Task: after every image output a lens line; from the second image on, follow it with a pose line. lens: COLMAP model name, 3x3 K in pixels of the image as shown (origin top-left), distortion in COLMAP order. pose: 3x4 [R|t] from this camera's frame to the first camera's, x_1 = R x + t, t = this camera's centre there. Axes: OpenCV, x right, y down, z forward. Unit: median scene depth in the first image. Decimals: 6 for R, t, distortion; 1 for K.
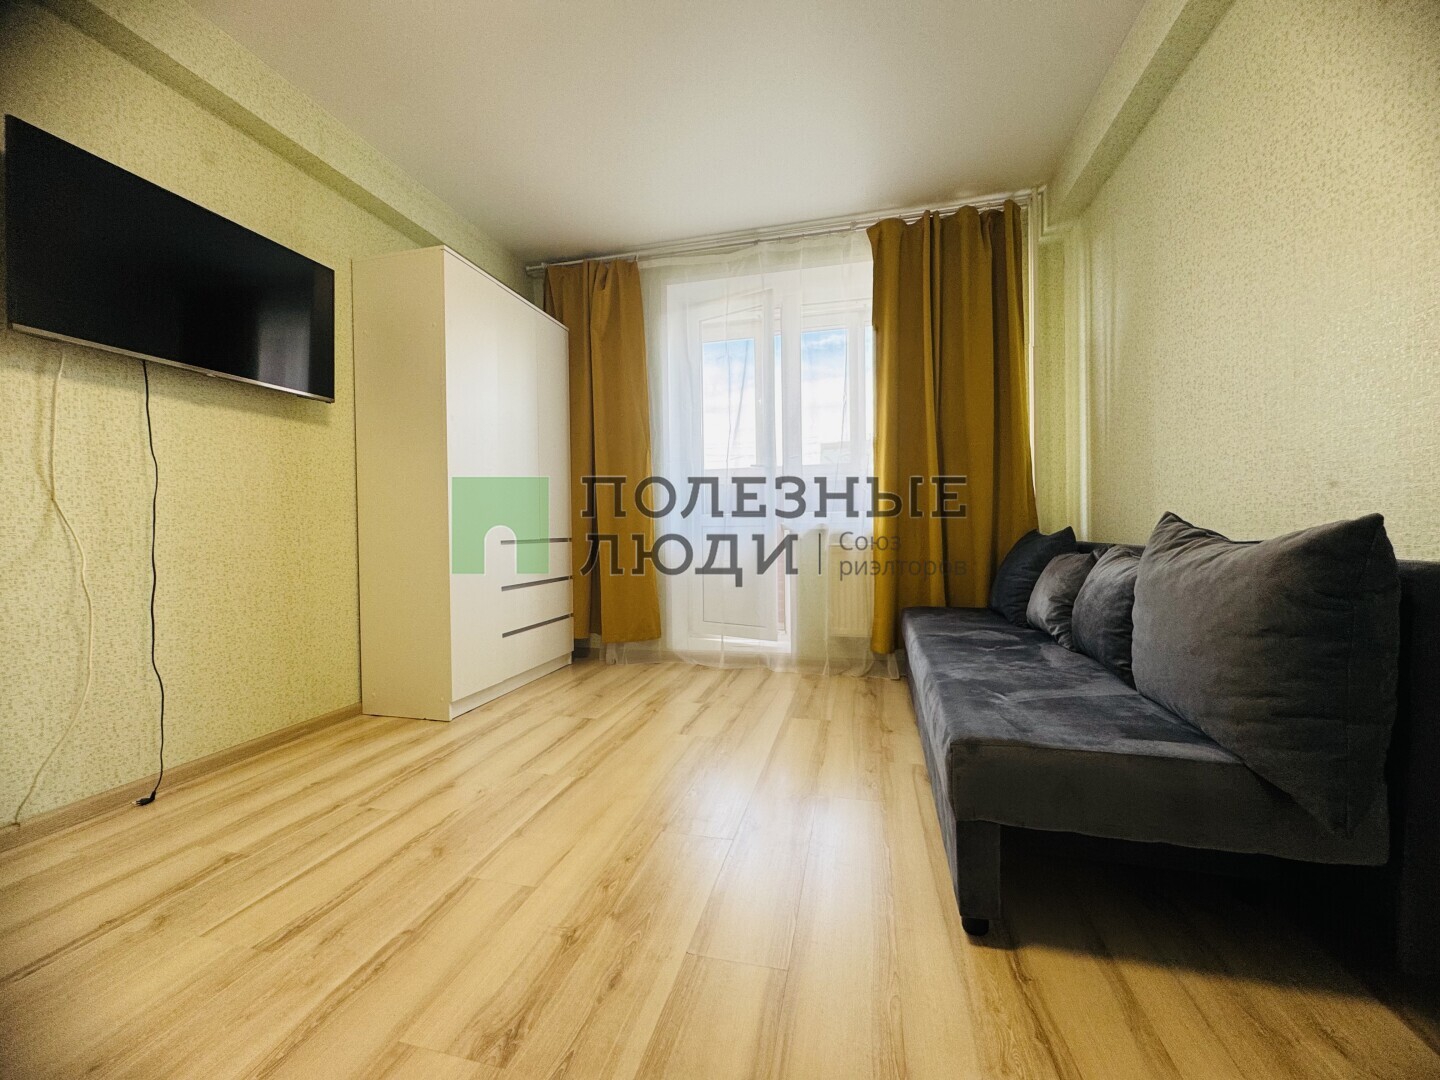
lens RADIAL K [[579.3, 0, 712.9], [0, 579.3, 538.2], [0, 0, 1]] dist [0.000720, -0.002508]
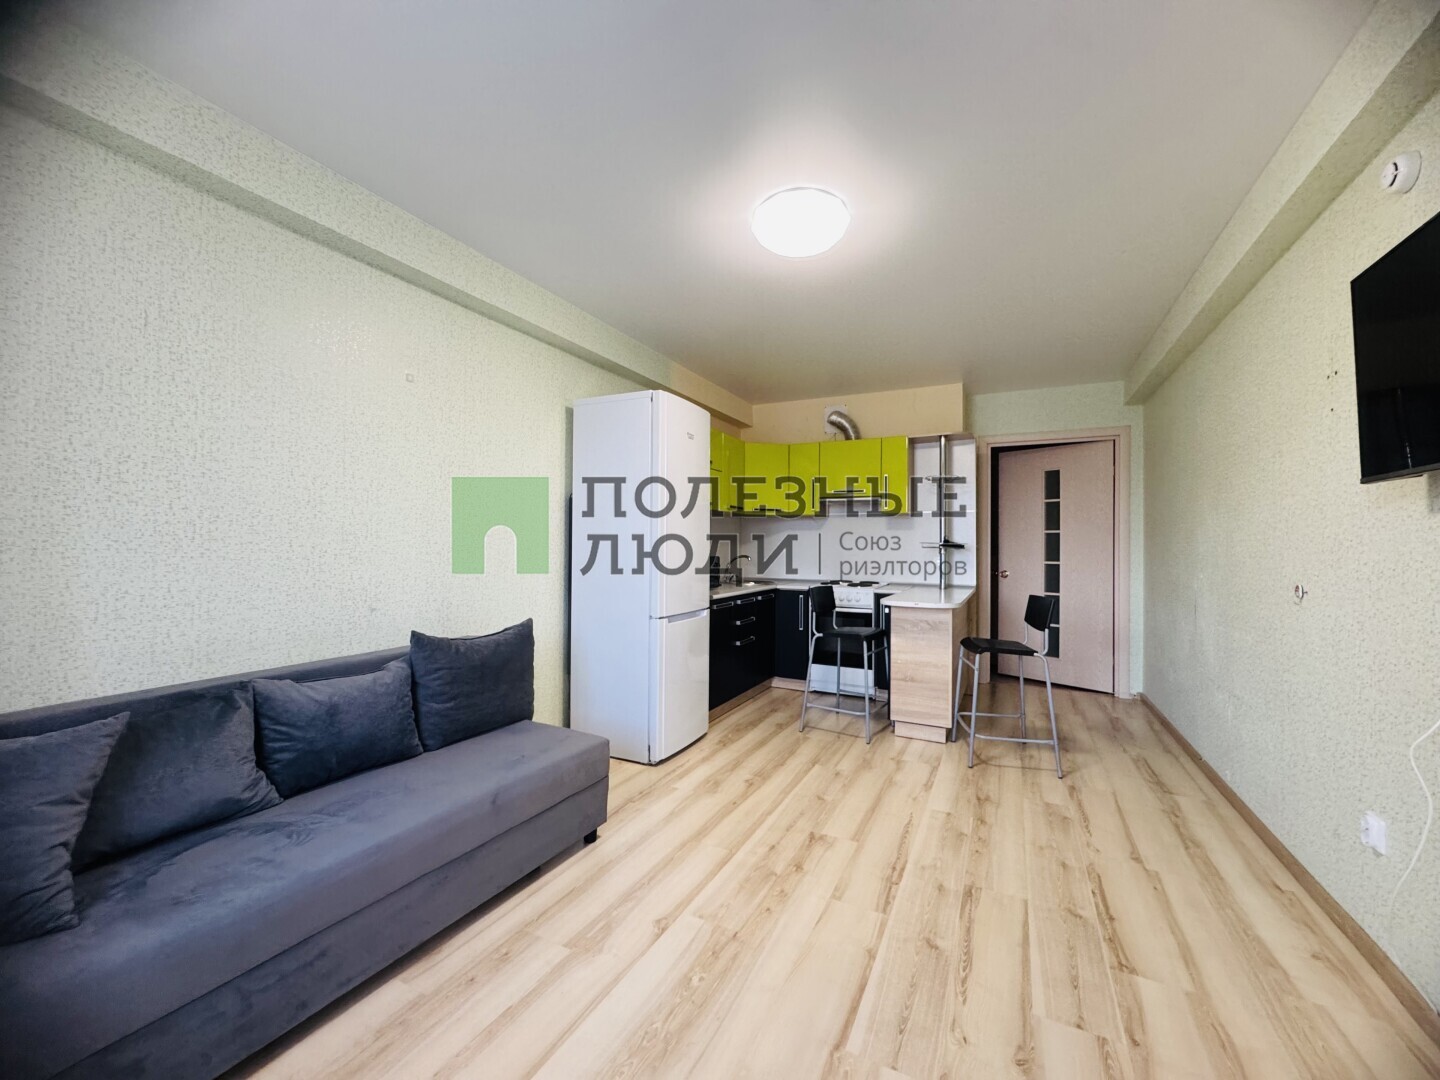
lens RADIAL K [[579.3, 0, 718.0], [0, 579.3, 543.2], [0, 0, 1]] dist [0.000720, -0.002508]
pose [[-0.977059, 0.004561, 0.212921, -0.233806], [0.007056, 0.999915, 0.010958, -0.209587], [-0.212853, 0.012209, -0.977008, 1.682475]]
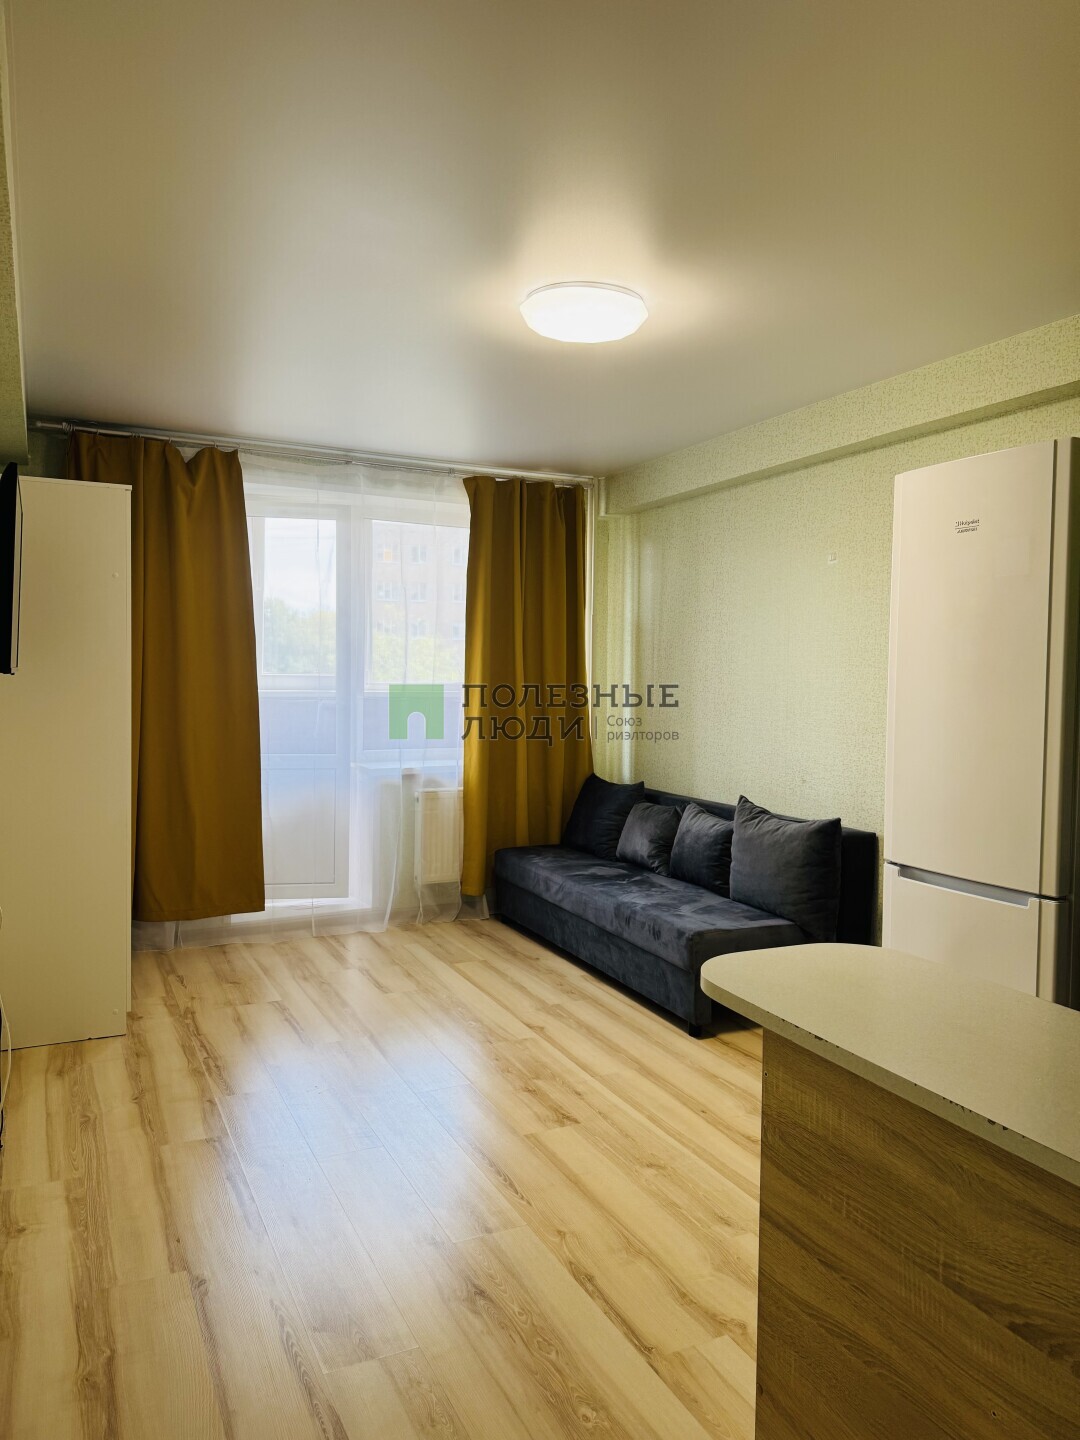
lens RADIAL K [[1013.8, 0, 535.5], [0, 1013.8, 716.7], [0, 0, 1]] dist [0.013934, -0.032540]
pose [[0.764553, -0.007035, 0.644522, -1.233639], [-0.010366, 0.999677, 0.023208, -0.255455], [-0.644477, -0.024425, 0.764233, -0.697347]]
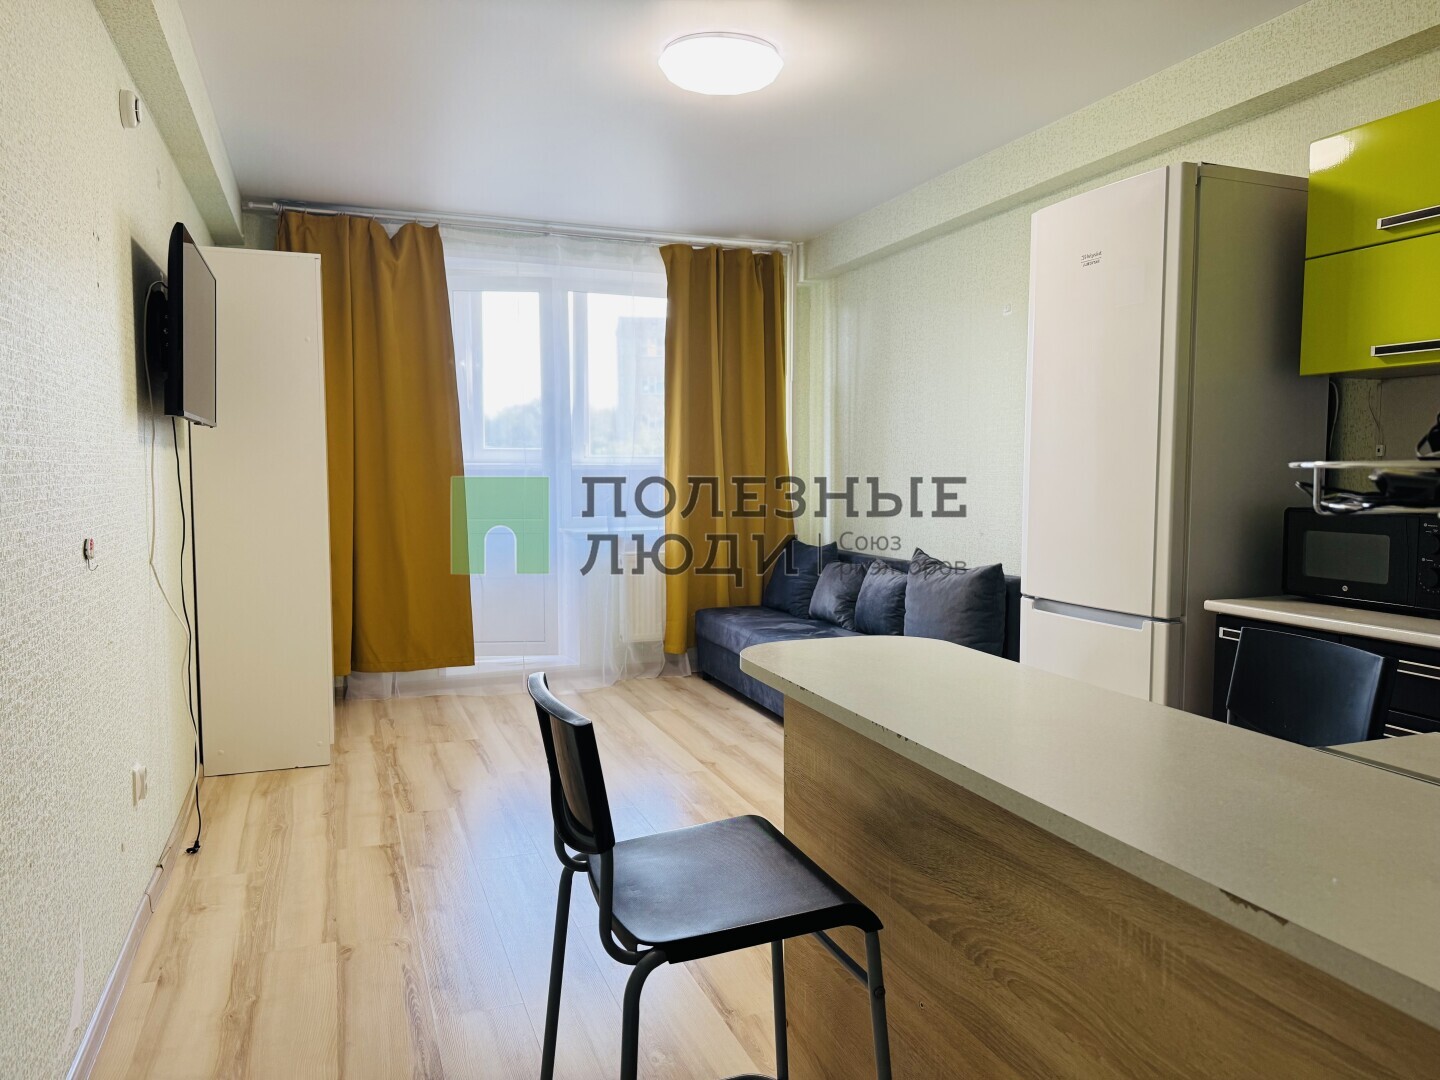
lens RADIAL K [[1013.8, 0, 718.9], [0, 1013.8, 553.9], [0, 0, 1]] dist [0.013934, -0.032540]
pose [[0.817279, -0.038899, 0.574928, -1.121996], [0.001735, 0.997881, 0.065049, -0.168909], [-0.576240, -0.052166, 0.815614, -0.891639]]
